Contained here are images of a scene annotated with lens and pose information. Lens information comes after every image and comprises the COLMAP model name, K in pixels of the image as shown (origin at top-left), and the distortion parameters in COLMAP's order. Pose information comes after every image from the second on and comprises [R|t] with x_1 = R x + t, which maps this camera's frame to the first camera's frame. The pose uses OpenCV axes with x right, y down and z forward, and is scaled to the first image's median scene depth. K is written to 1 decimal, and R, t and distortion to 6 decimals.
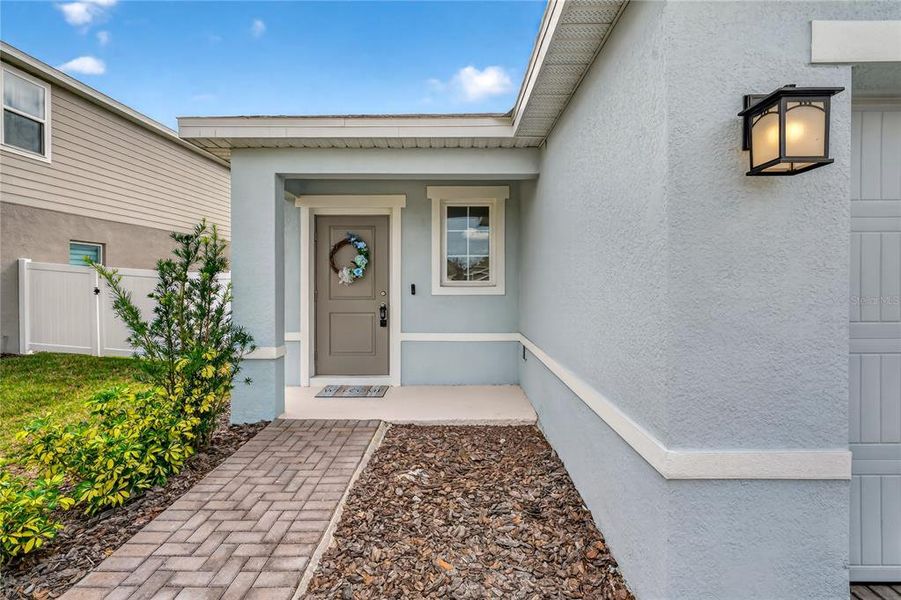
lens RADIAL K [[413.9, 0, 453.9], [0, 413.9, 288.8], [0, 0, 1]] dist [0.004263, 0.000559]
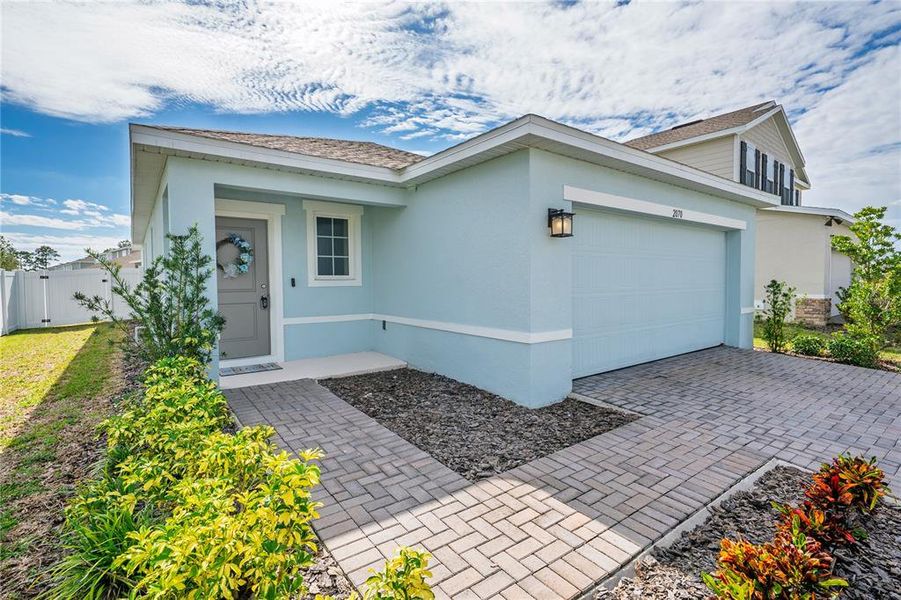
lens RADIAL K [[413.9, 0, 441.6], [0, 413.9, 296.1], [0, 0, 1]] dist [0.004263, 0.000559]
pose [[0.809071, -0.029237, 0.586983, -0.465532], [0.016787, 0.999504, 0.026646, 0.016323], [-0.587471, -0.011705, 0.809161, -0.261097]]
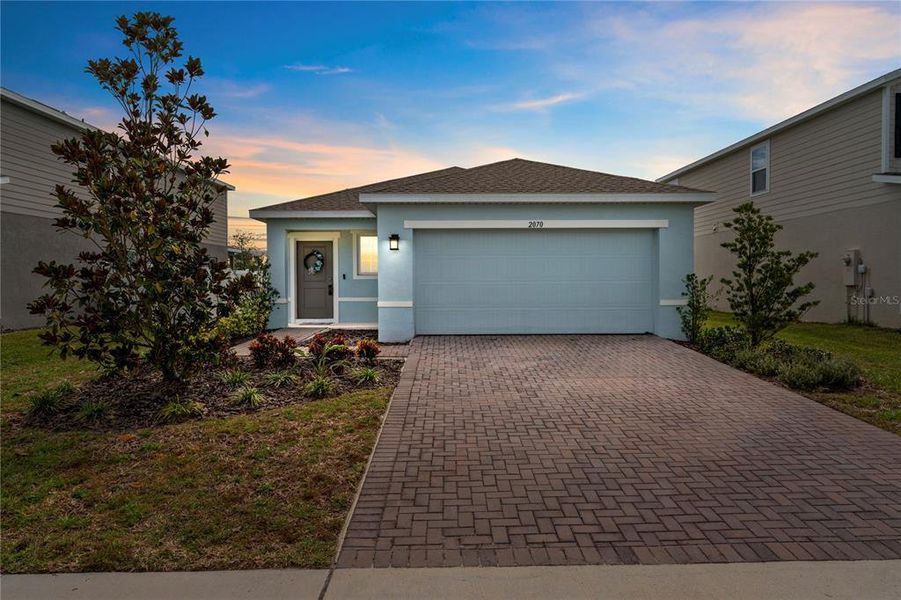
lens RADIAL K [[534.4, 0, 447.1], [0, 534.4, 297.1], [0, 0, 1]] dist [0.008160, 0.001264]
pose [[0.999901, -0.006639, 0.012371, 0.395949], [0.006490, 0.999906, 0.012081, 0.076579], [-0.012450, -0.012000, 0.999850, -1.748769]]
